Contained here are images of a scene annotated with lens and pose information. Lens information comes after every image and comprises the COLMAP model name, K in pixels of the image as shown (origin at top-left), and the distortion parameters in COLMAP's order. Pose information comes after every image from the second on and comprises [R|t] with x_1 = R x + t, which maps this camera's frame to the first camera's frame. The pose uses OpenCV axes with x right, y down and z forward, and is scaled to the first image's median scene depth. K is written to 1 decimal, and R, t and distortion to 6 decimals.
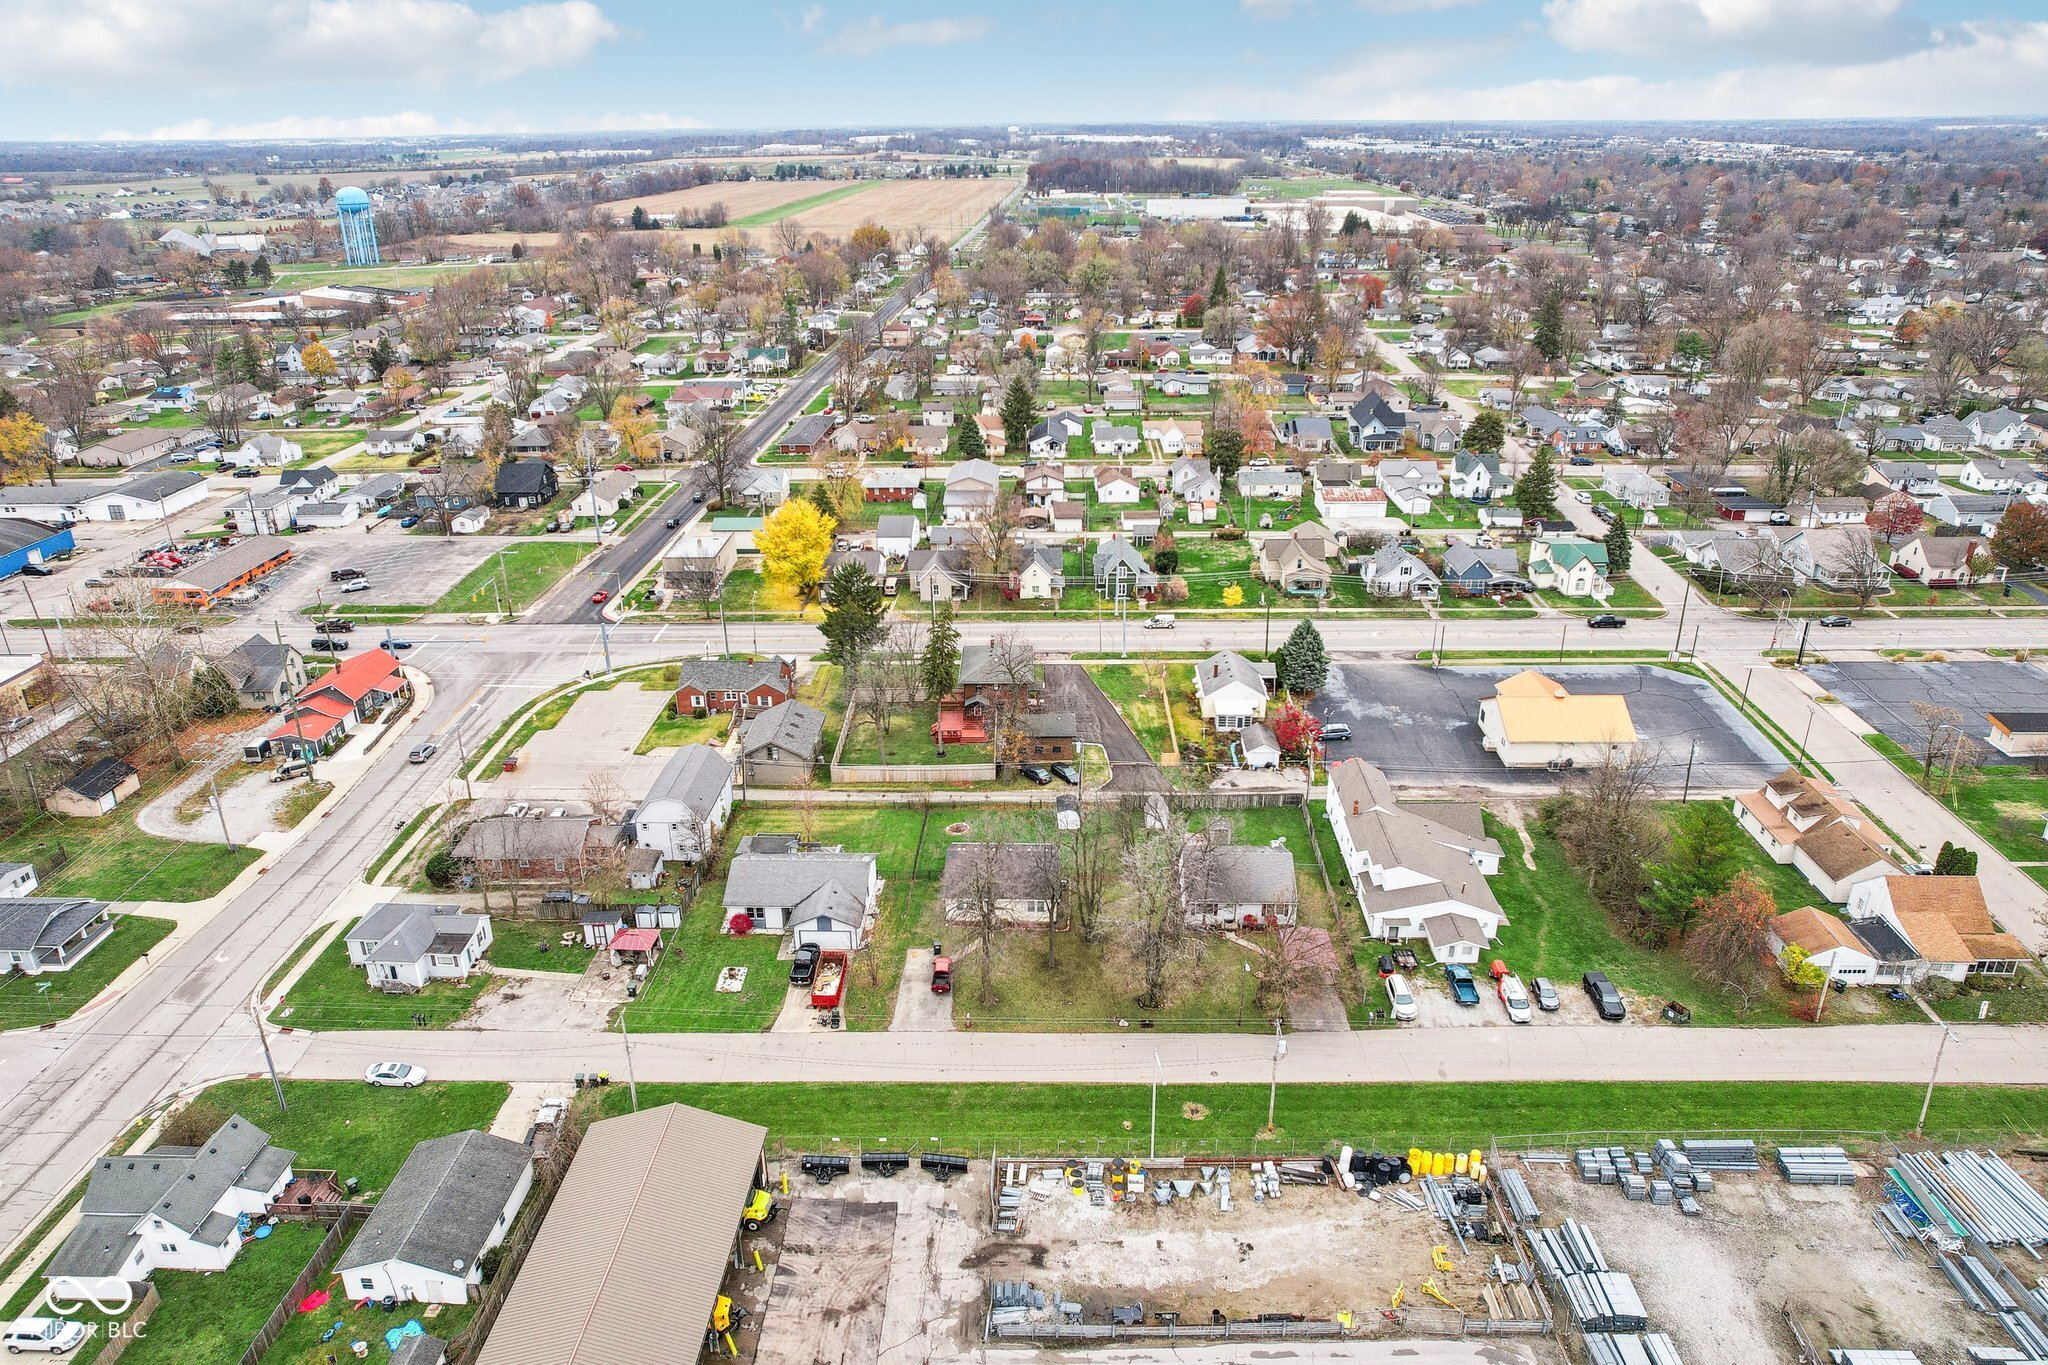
lens RADIAL K [[1371.1, 0, 1024.0], [0, 1371.1, 682.5], [0, 0, 1]] dist [-0.086806, 0.077546]
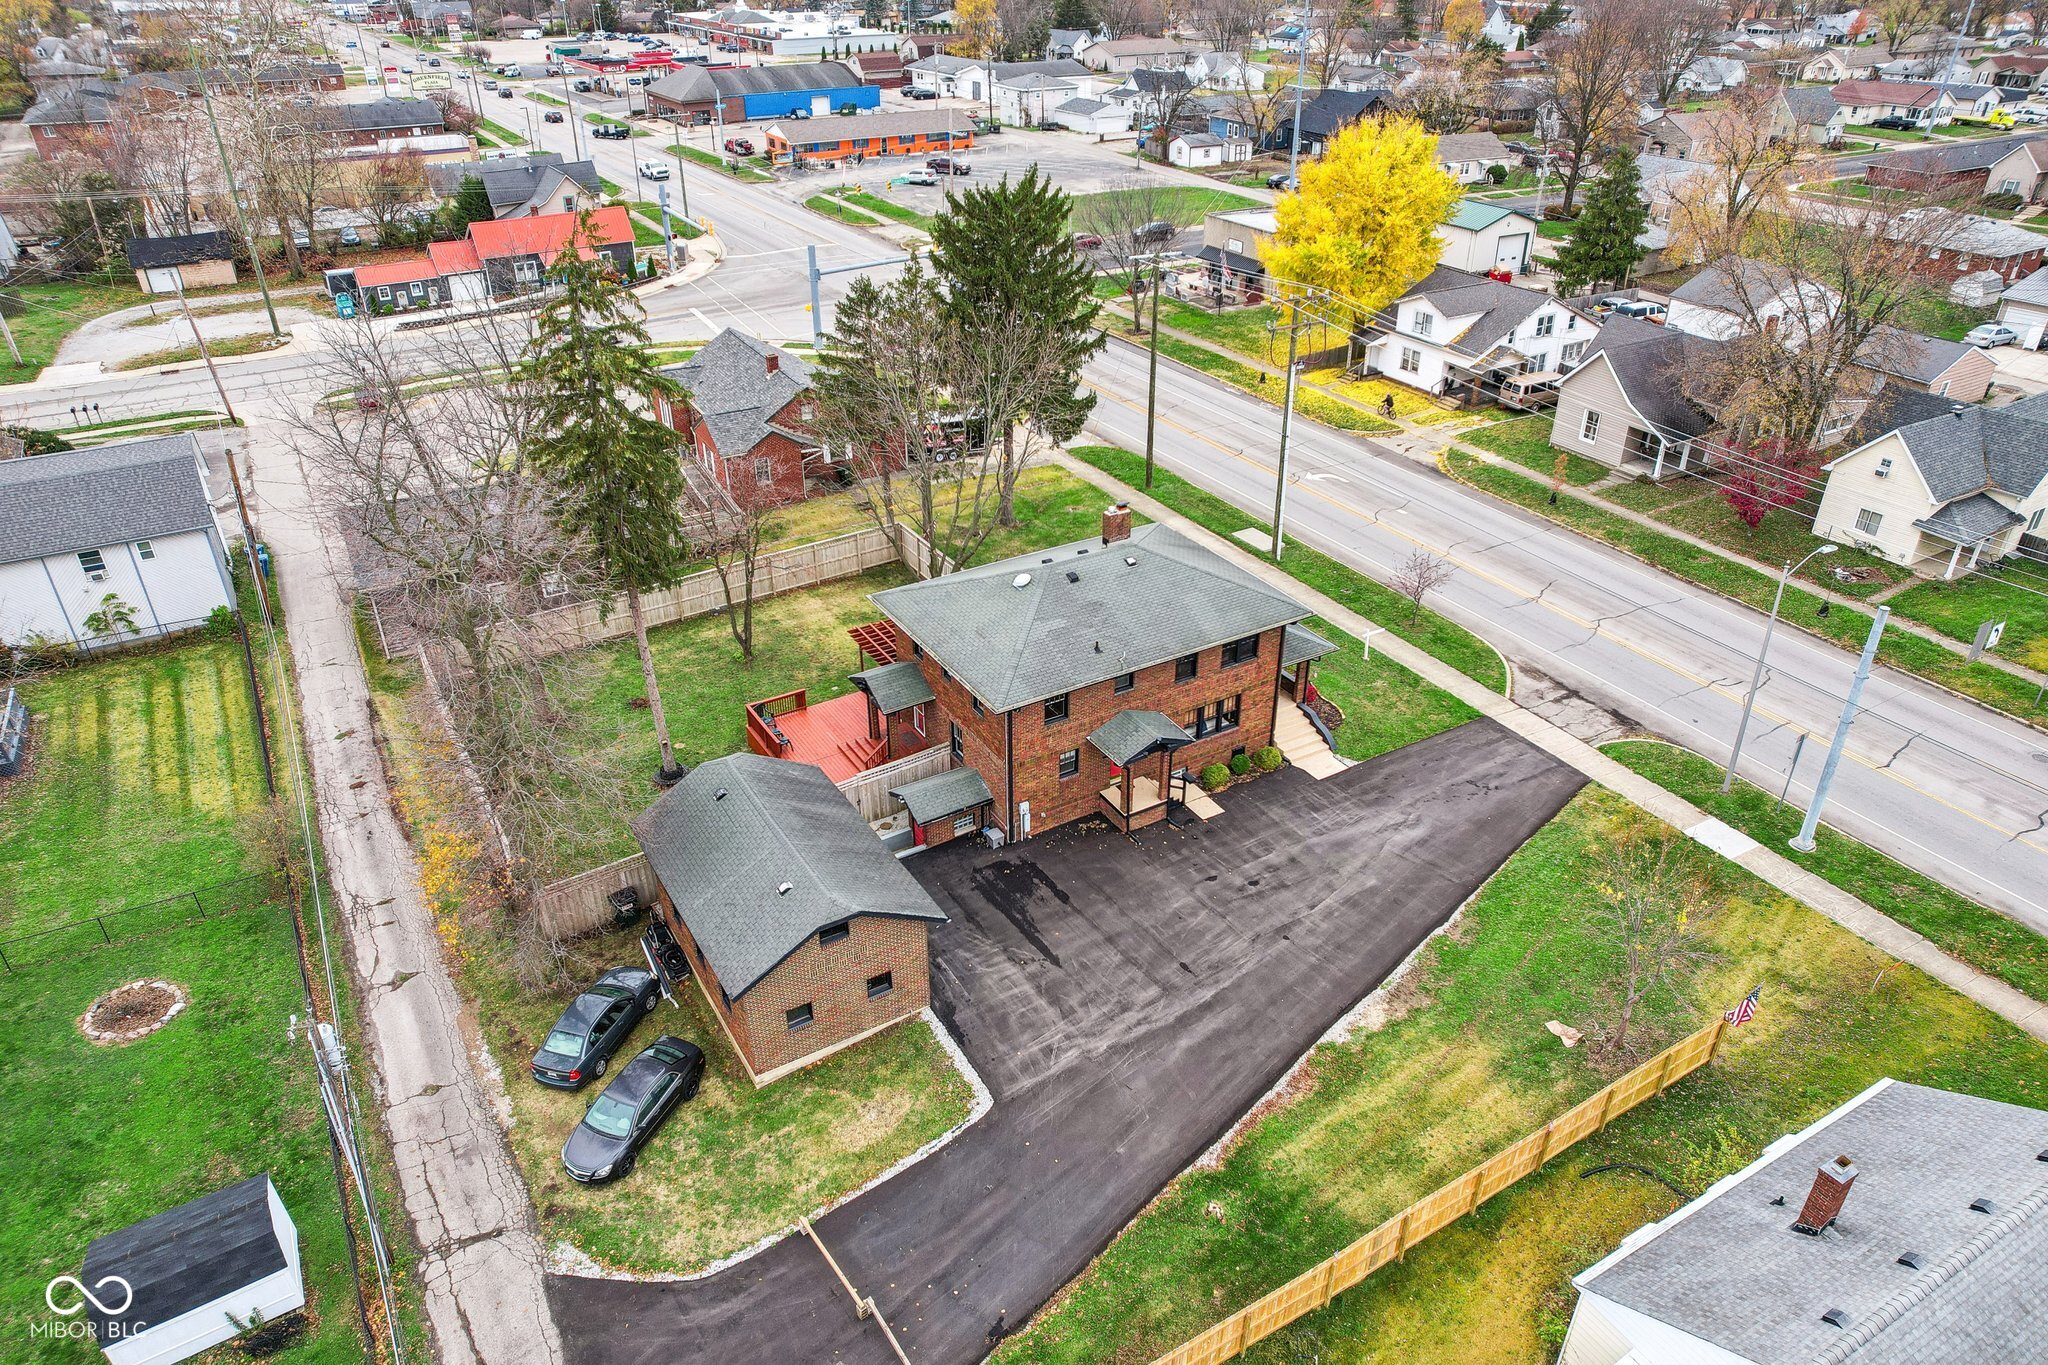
lens RADIAL K [[1348.7, 0, 1024.0], [0, 1348.7, 682.5], [0, 0, 1]] dist [-0.086155, 0.077738]
pose [[0.516676, 0.432631, -0.738834, 0.144766], [-0.331253, 0.896749, 0.293451, -0.060123], [0.789505, 0.093122, 0.606639, 0.680565]]
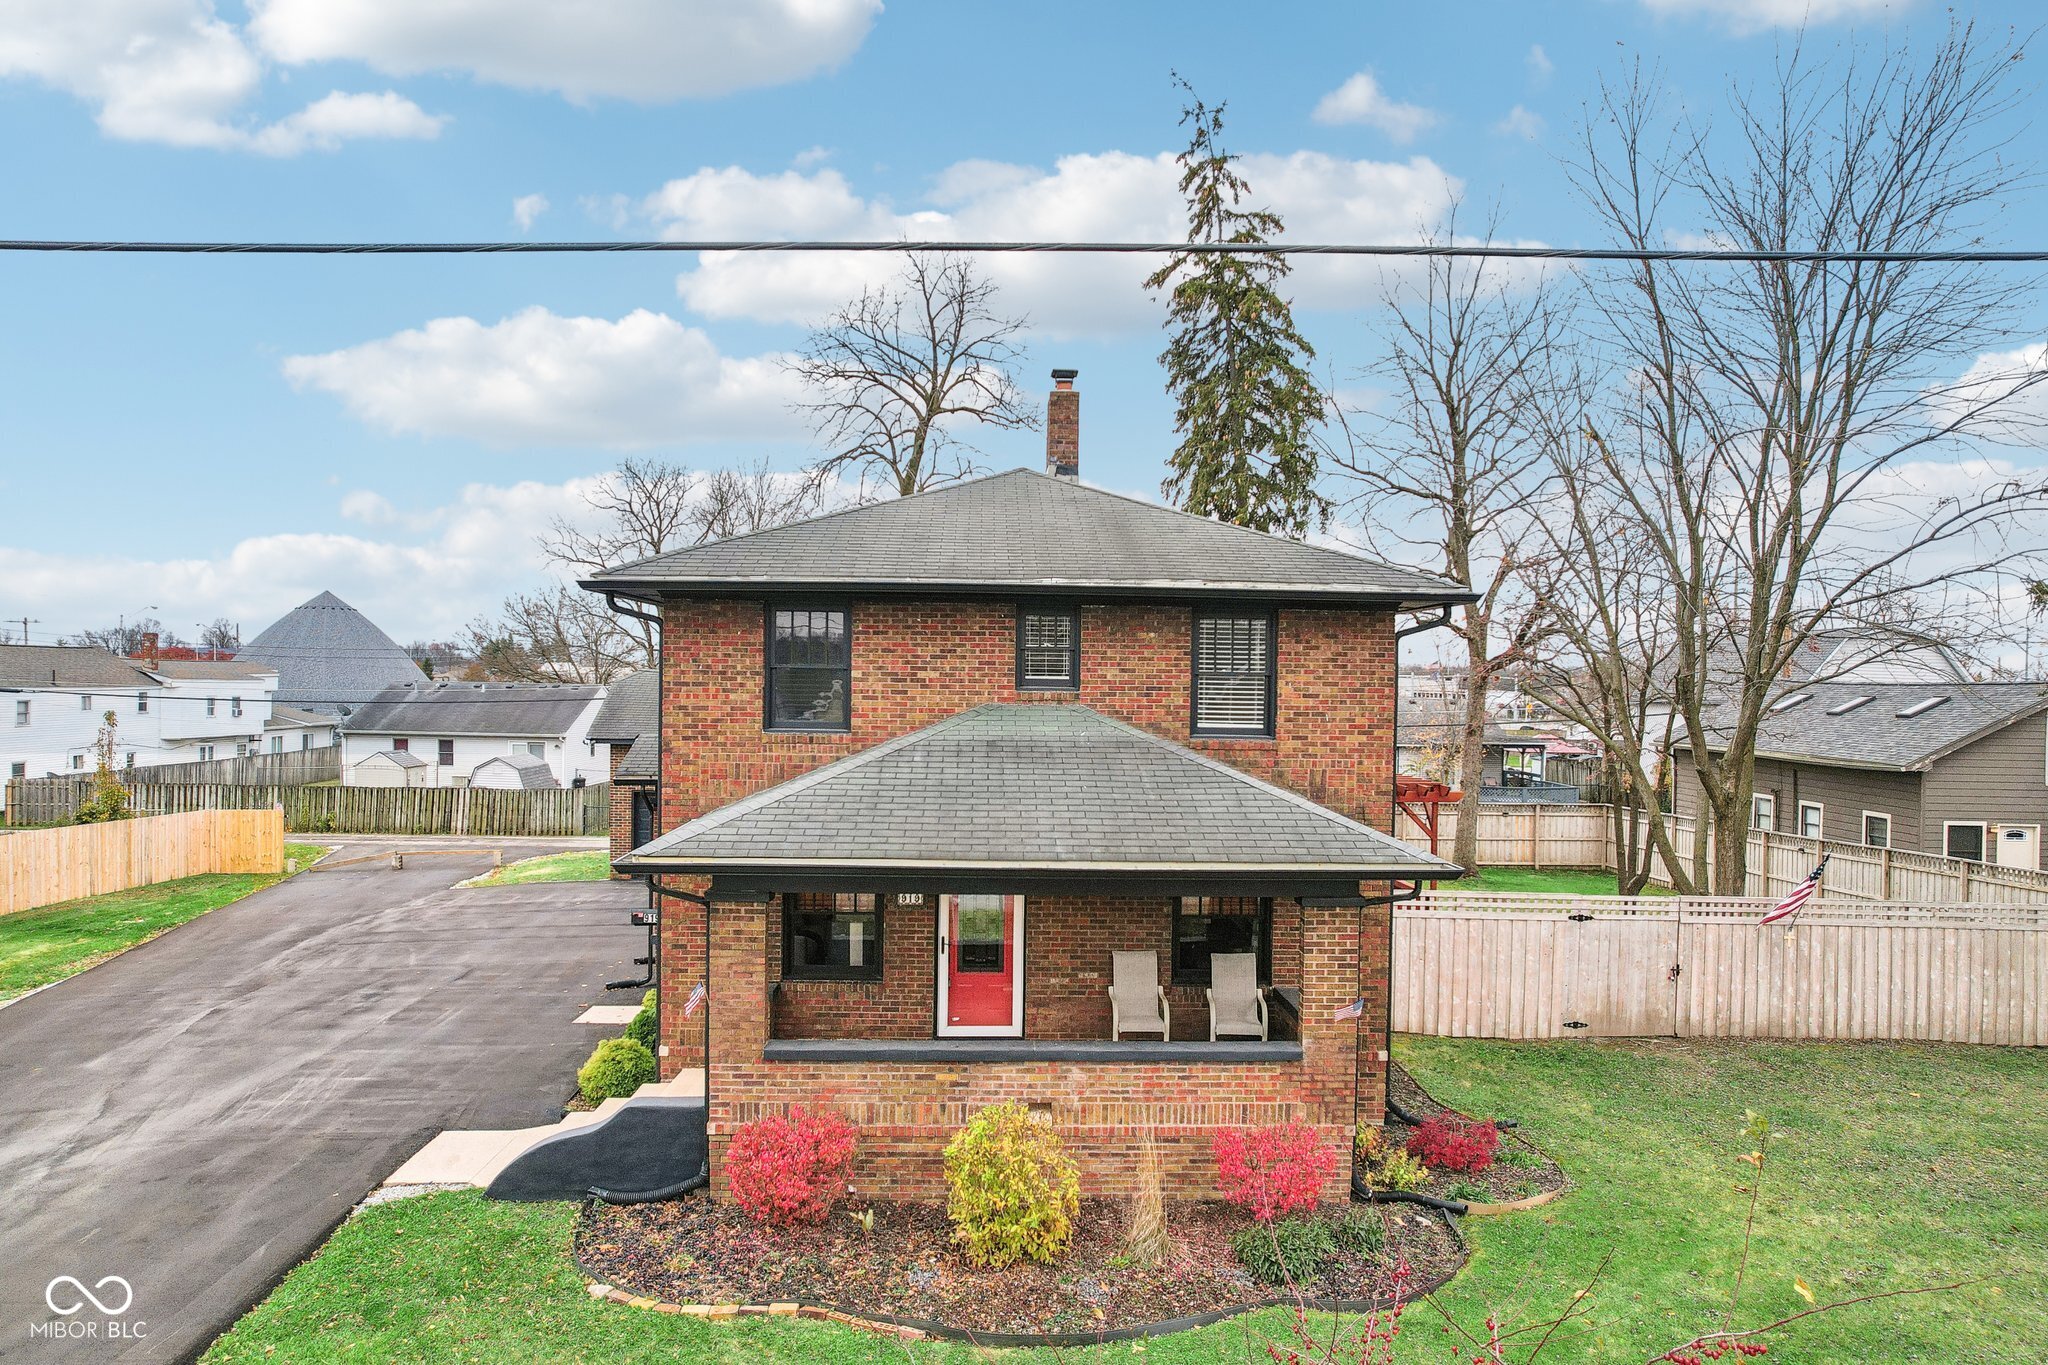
lens RADIAL K [[1319.7, 0, 1017.8], [0, 1319.7, 706.2], [0, 0, 1]] dist [-0.086504, 0.073785]
pose [[-0.999511, -0.003431, -0.031084, -0.013446], [-0.015651, 0.915406, 0.402228, -0.041874], [0.027075, 0.402518, -0.915012, 0.905784]]
